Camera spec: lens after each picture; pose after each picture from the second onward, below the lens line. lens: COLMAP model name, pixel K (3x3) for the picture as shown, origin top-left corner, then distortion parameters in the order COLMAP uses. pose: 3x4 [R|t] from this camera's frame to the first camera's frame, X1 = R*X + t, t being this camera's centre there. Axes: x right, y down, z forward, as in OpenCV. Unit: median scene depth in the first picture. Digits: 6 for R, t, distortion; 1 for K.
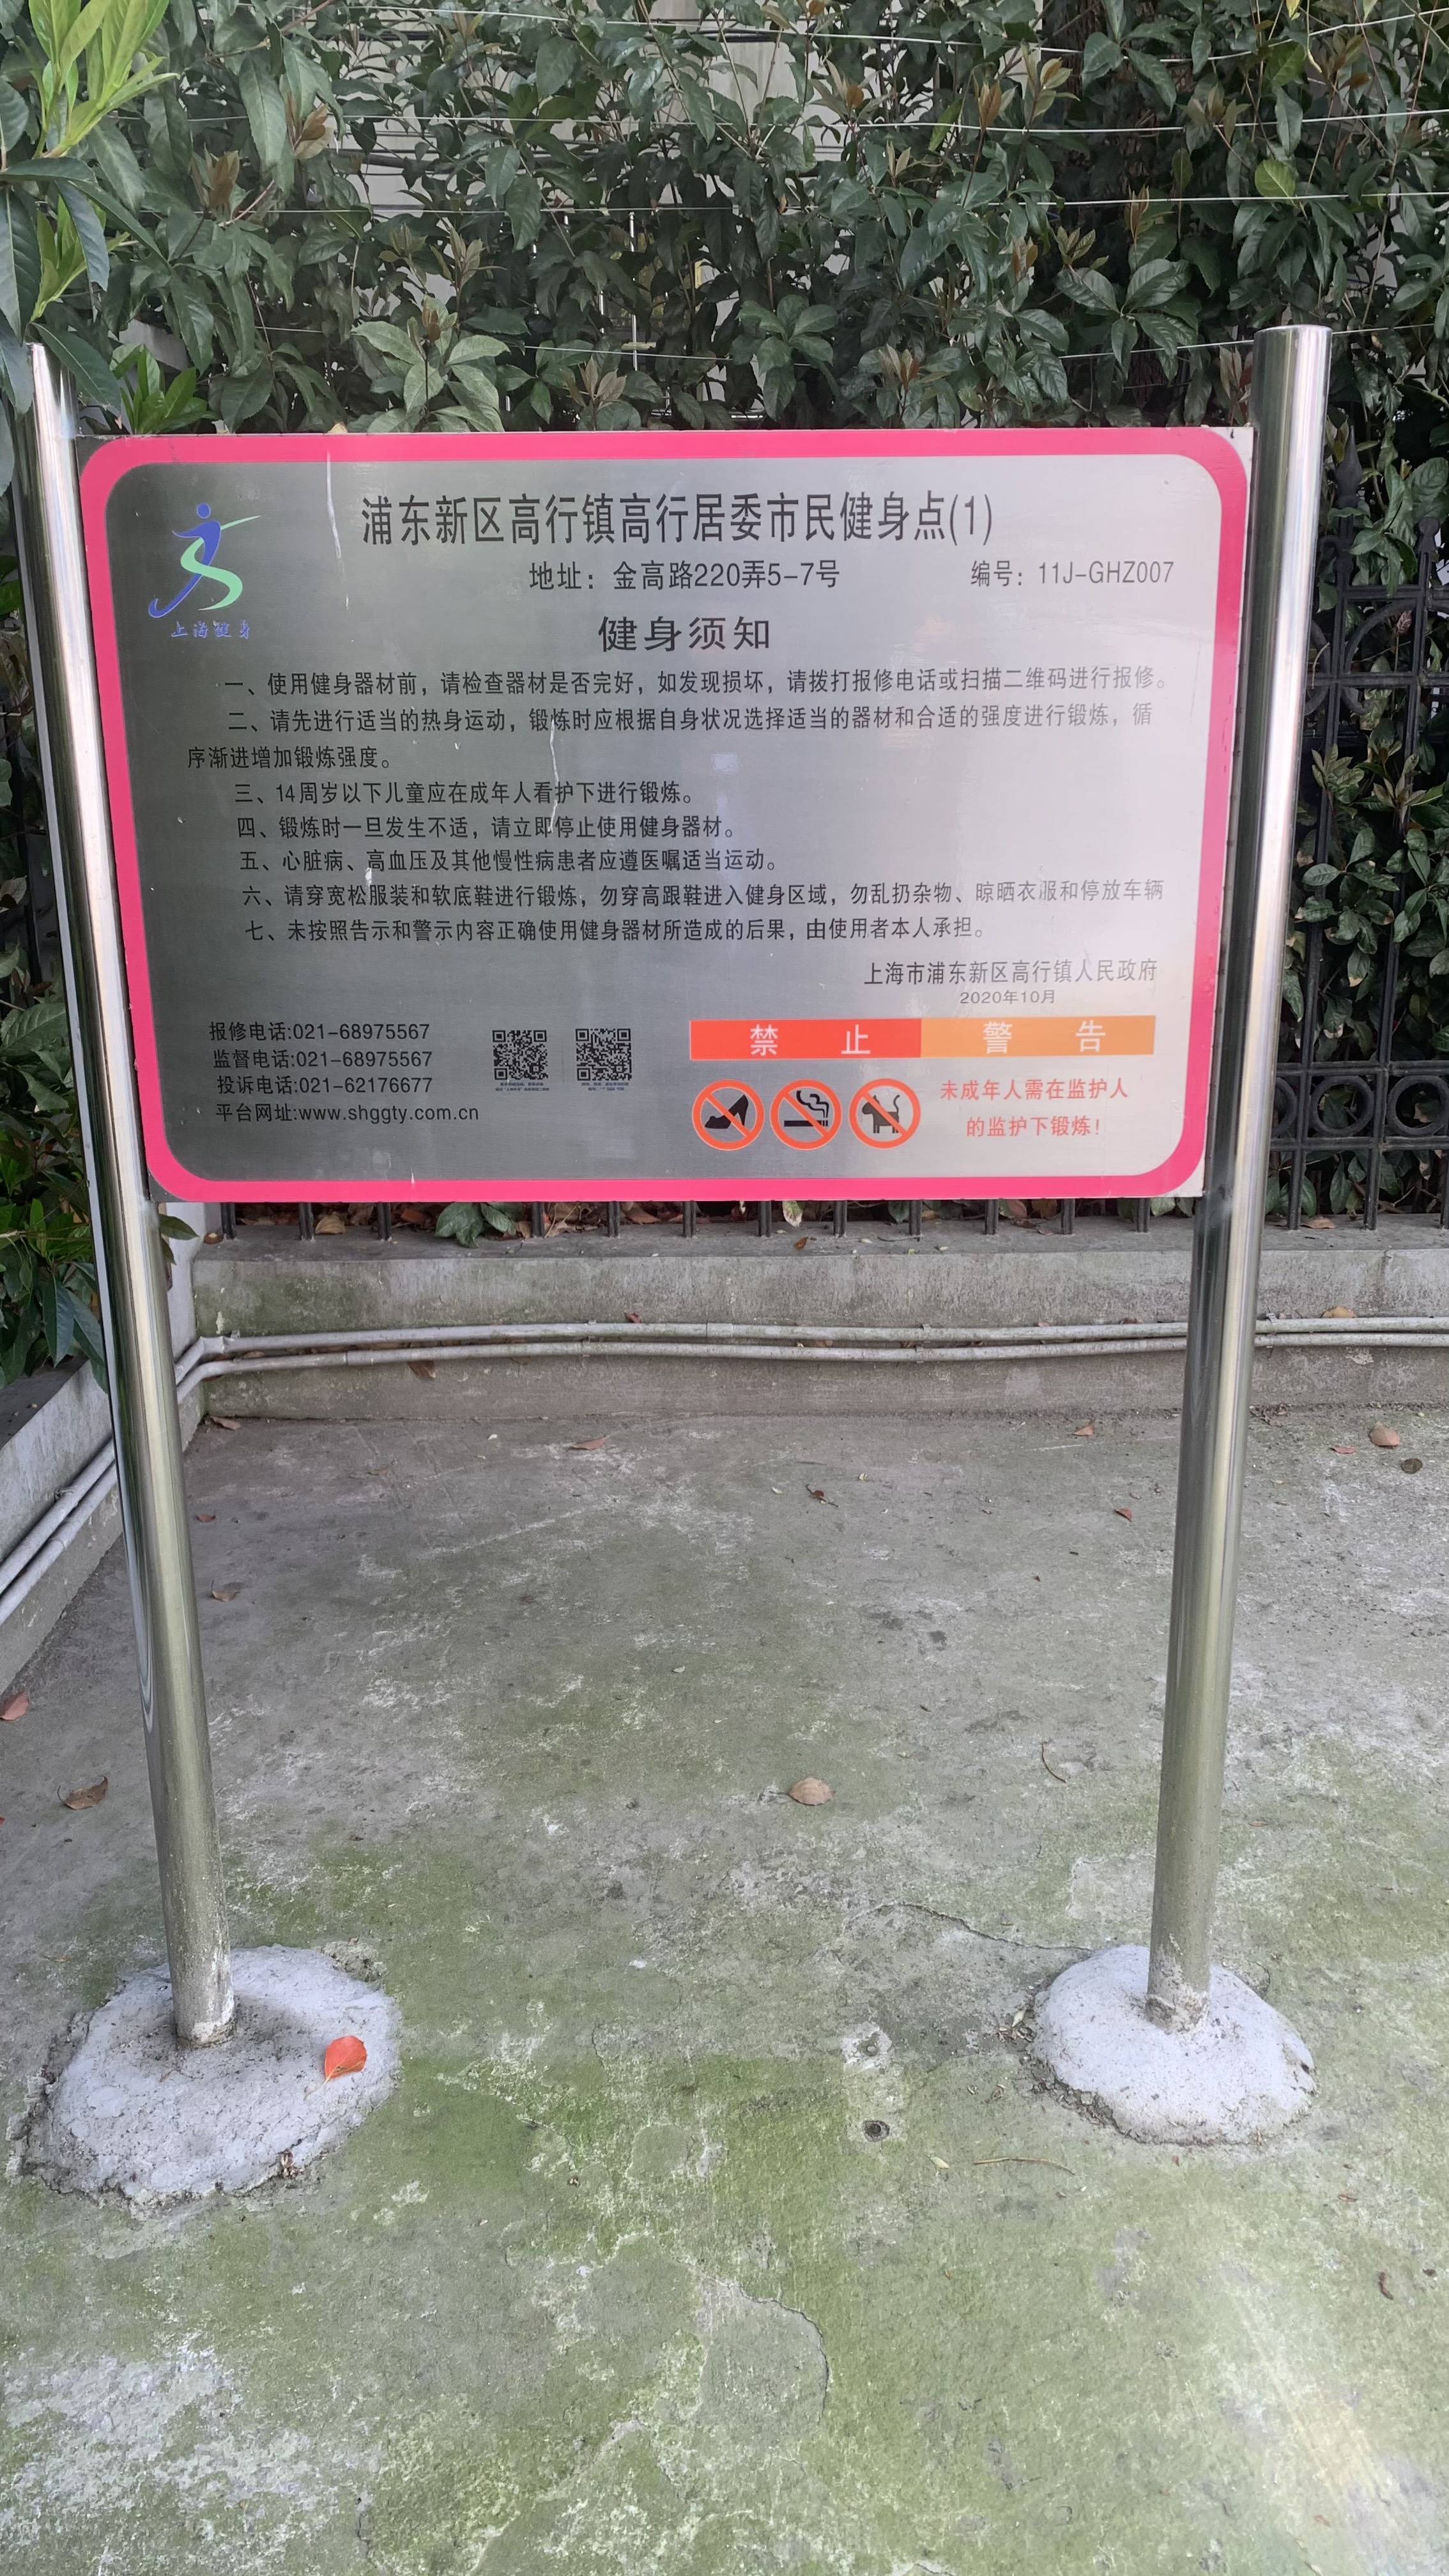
lens RADIAL K [[1915.4, 0, 724.5], [0, 1915.4, 1288.0], [0, 0, 1]] dist [0.097544, -0.208426]
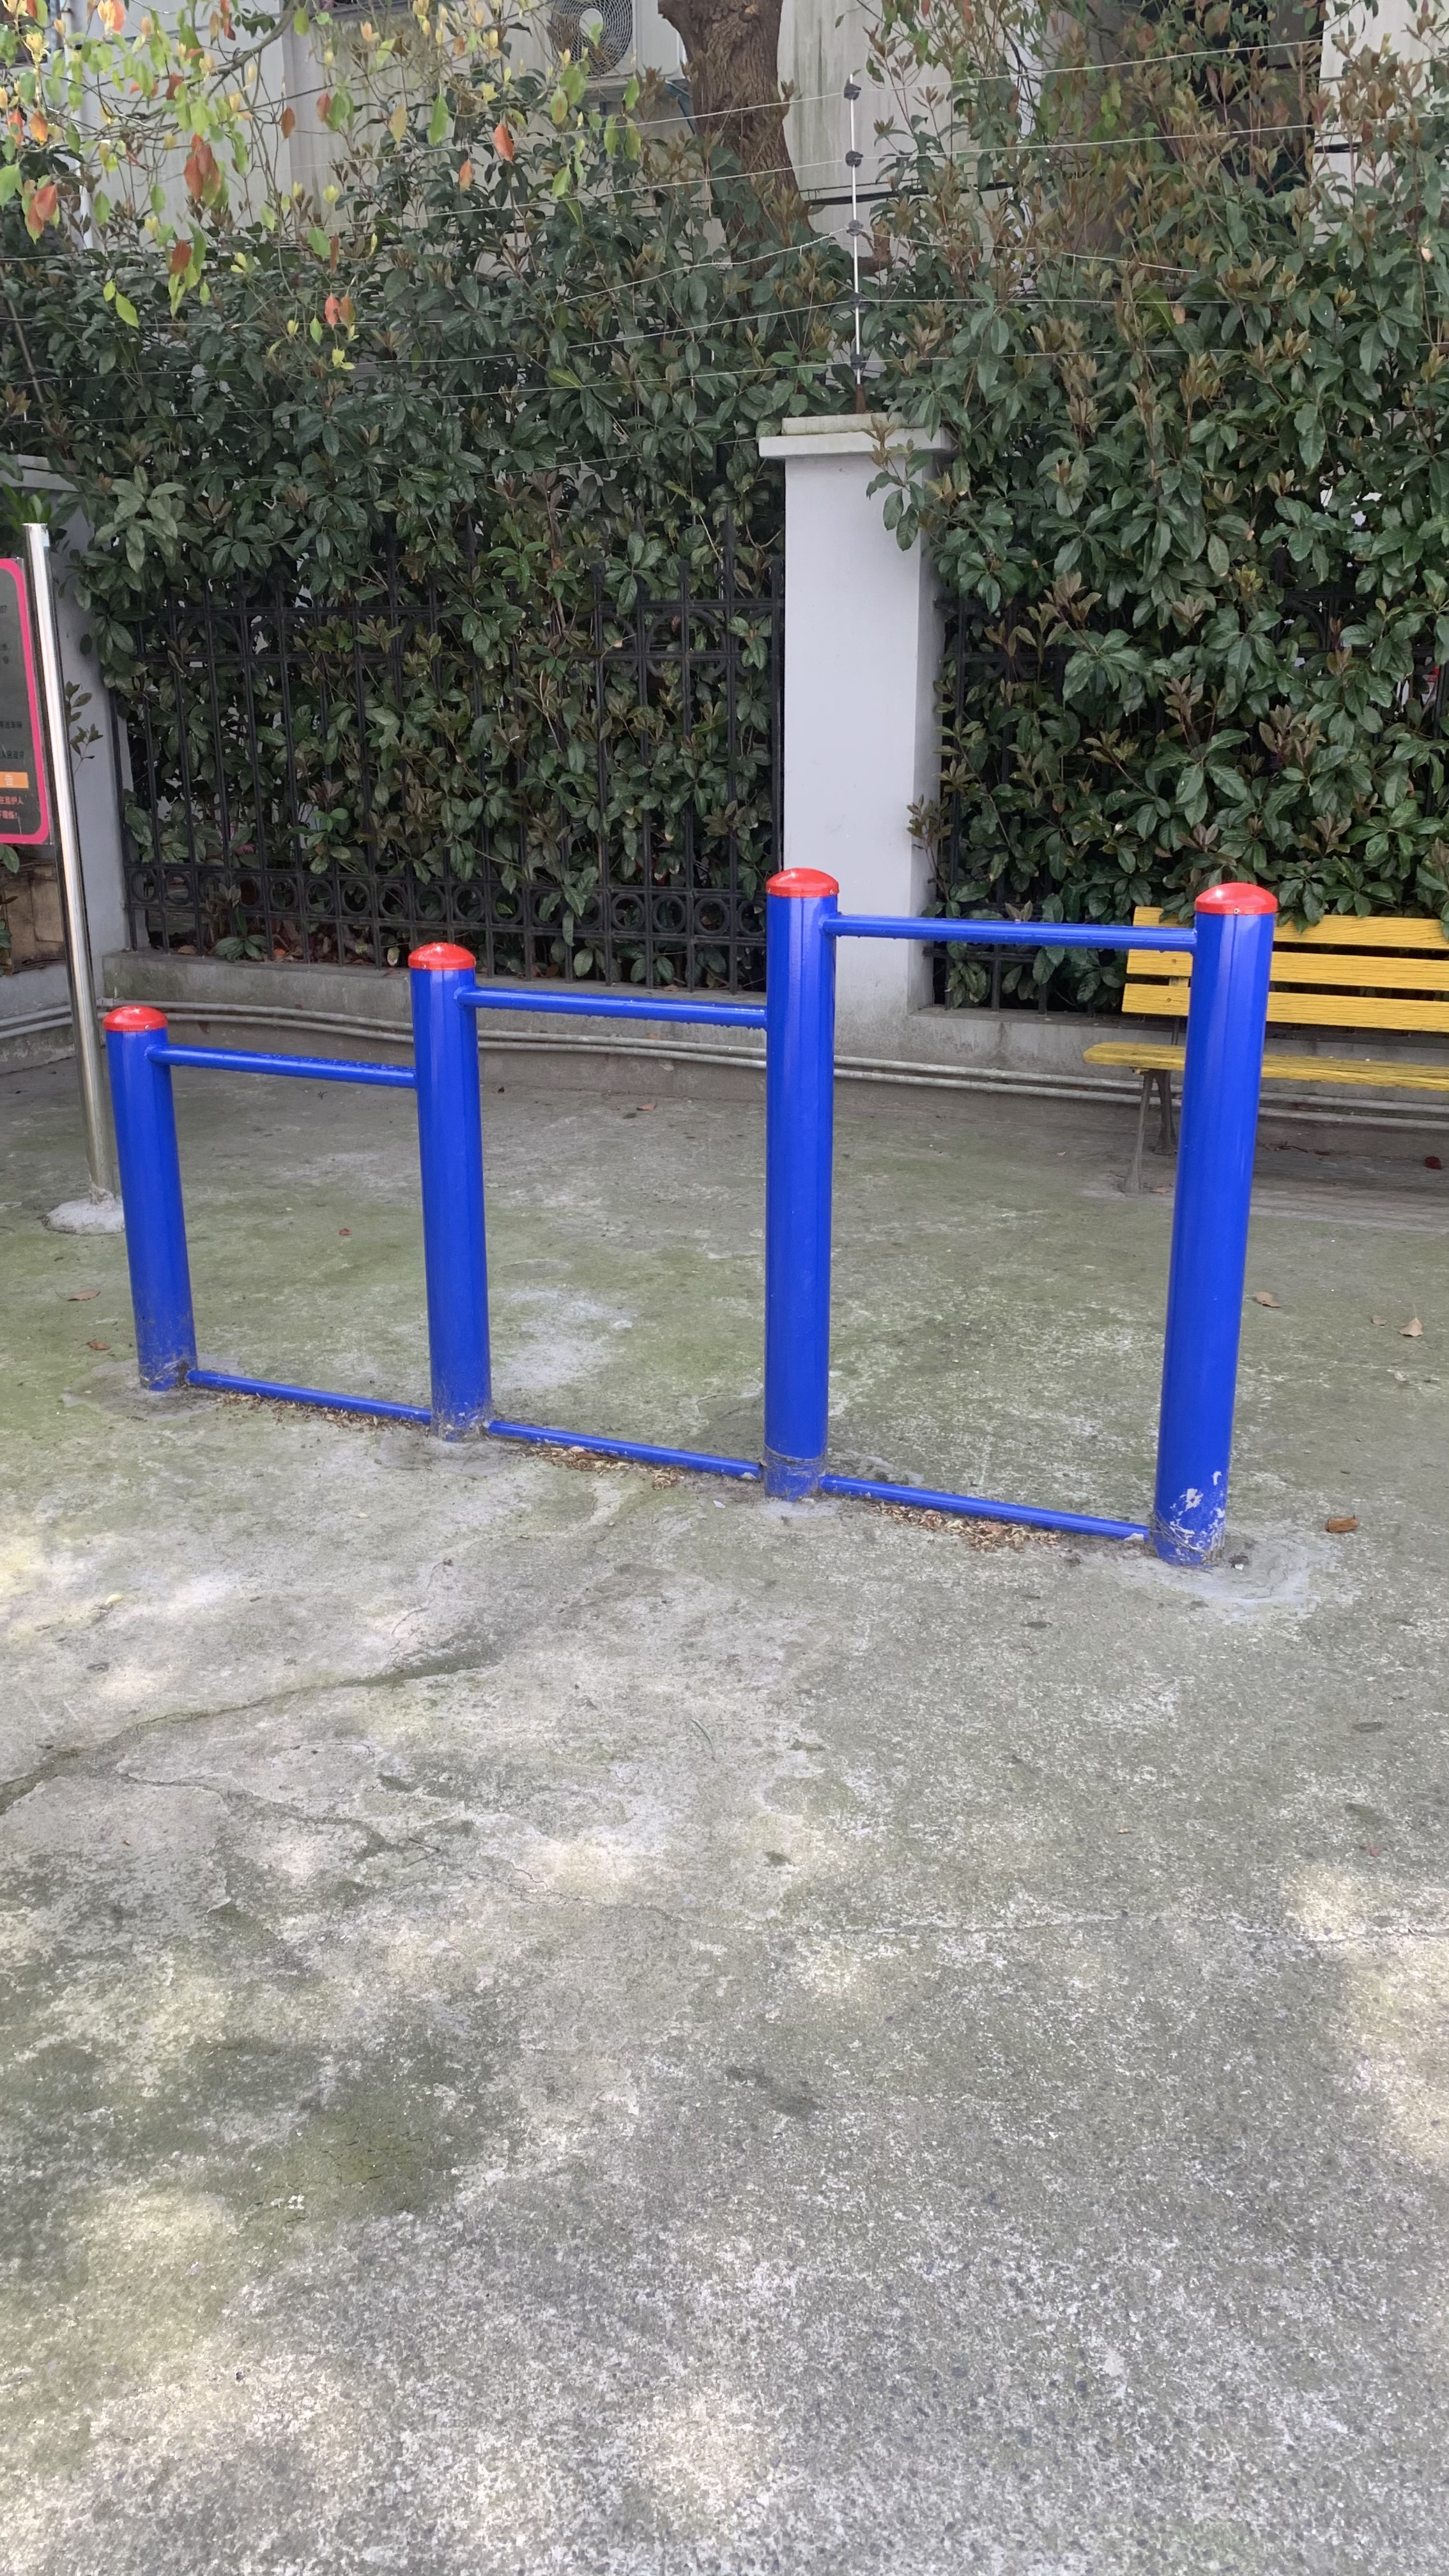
lens RADIAL K [[1915.4, 0, 724.5], [0, 1915.4, 1288.0], [0, 0, 1]] dist [0.097544, -0.208426]
pose [[0.917971, 0.130399, -0.374600, 1.039952], [-0.127041, 0.991323, 0.033763, 0.166950], [0.375752, 0.016596, 0.926572, -0.531911]]
